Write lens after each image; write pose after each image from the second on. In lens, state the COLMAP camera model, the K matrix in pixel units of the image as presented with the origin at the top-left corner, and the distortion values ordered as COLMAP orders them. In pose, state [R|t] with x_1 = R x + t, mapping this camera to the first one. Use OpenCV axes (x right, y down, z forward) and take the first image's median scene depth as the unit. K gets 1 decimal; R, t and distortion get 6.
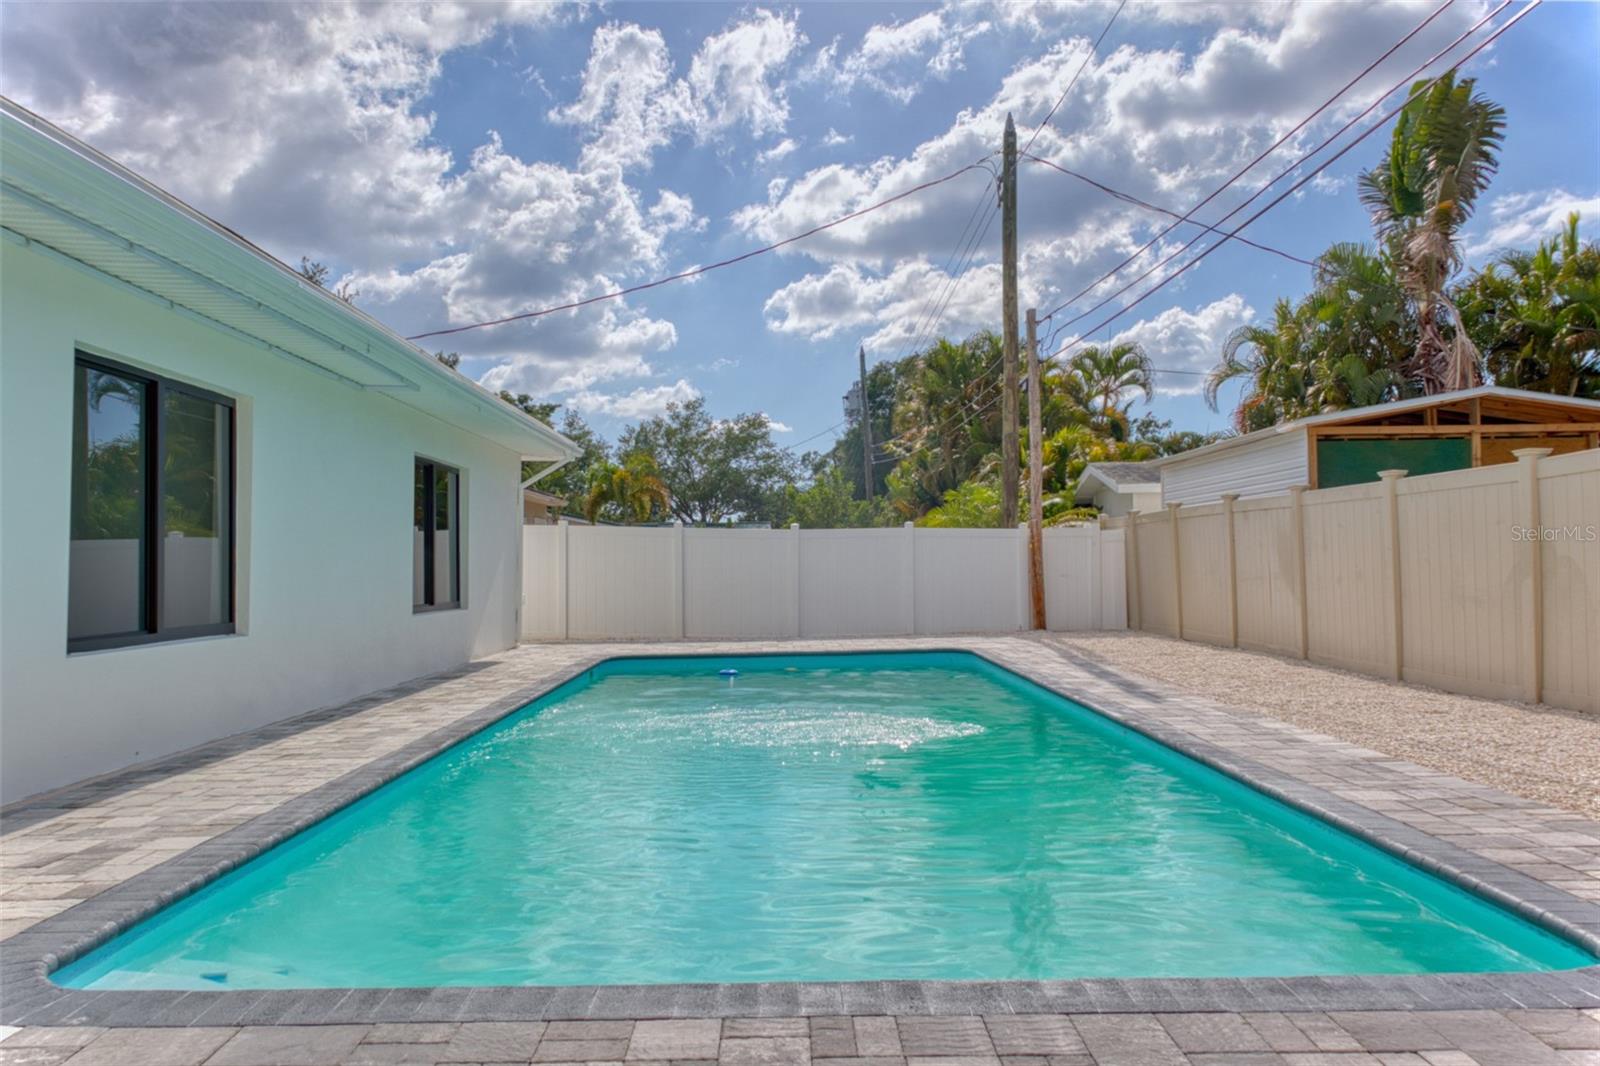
lens RADIAL K [[1150.9, 0, 800.0], [0, 1150.9, 533.0], [0, 0, 1]] dist [0.003841, 0.001998]
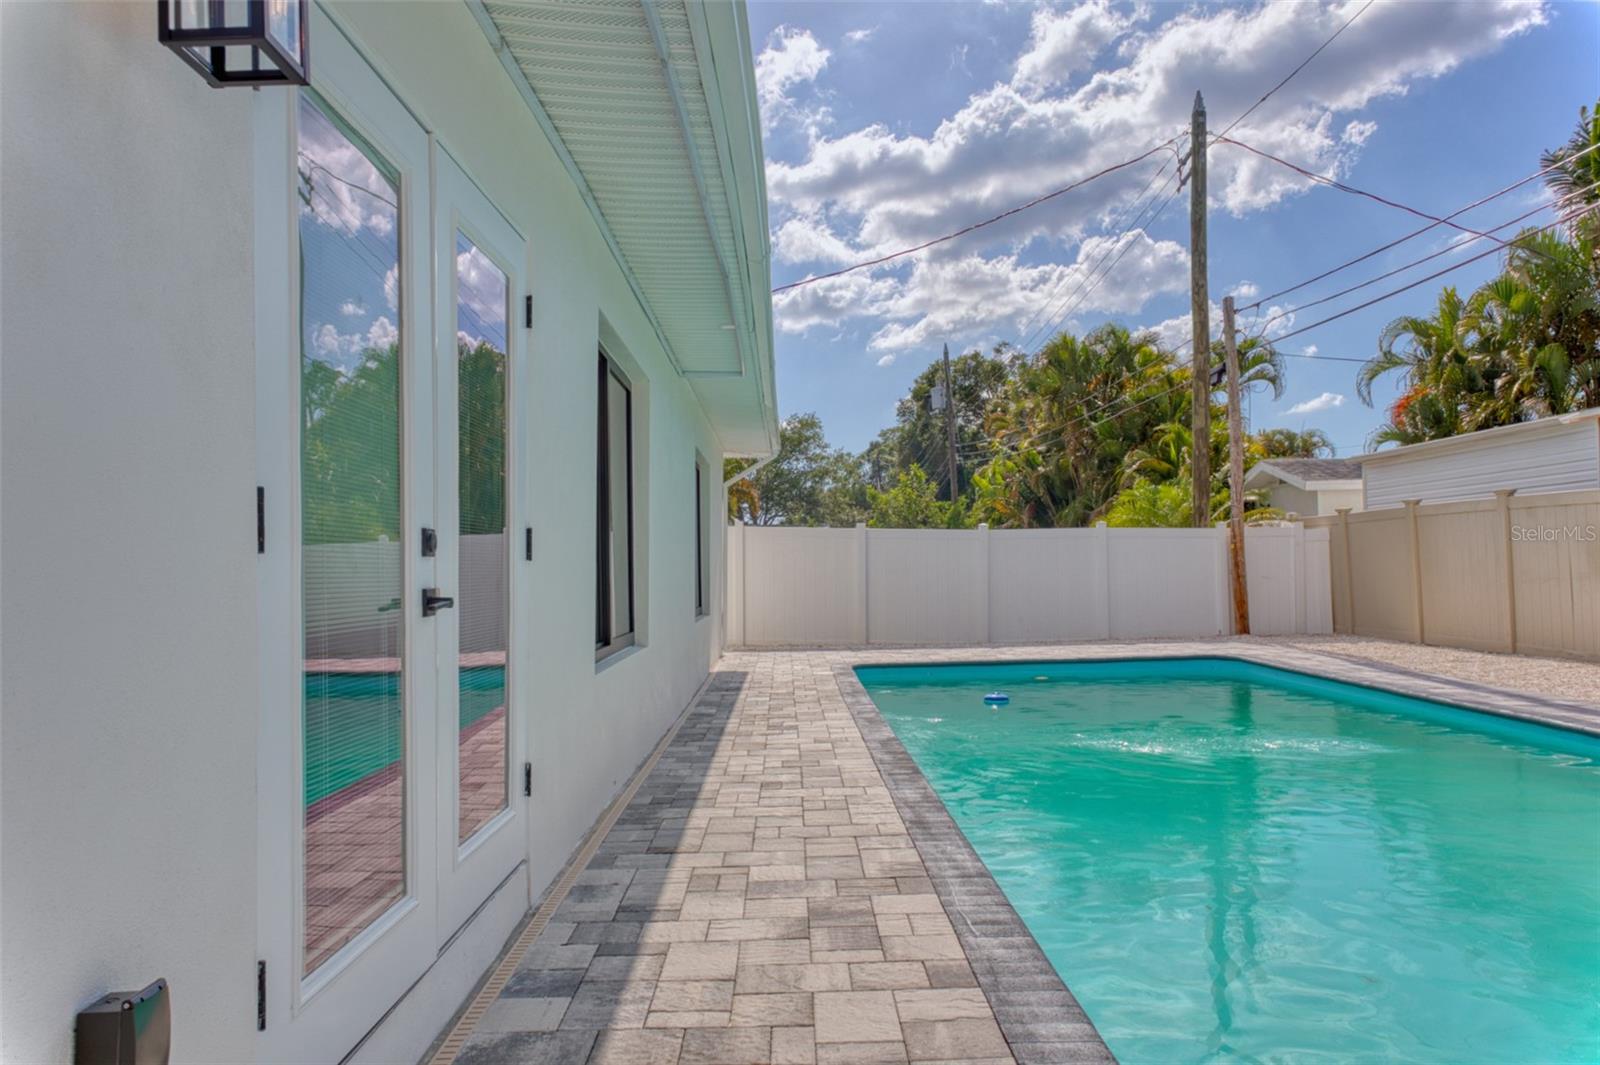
lens RADIAL K [[1154.9, 0, 804.0], [0, 1154.9, 547.6], [0, 0, 1]] dist [0.000743, -0.000355]
pose [[0.999981, -0.004587, -0.004106, -0.131456], [0.004629, 0.999936, 0.010277, 0.000834], [0.004059, -0.010296, 0.999939, 0.036731]]
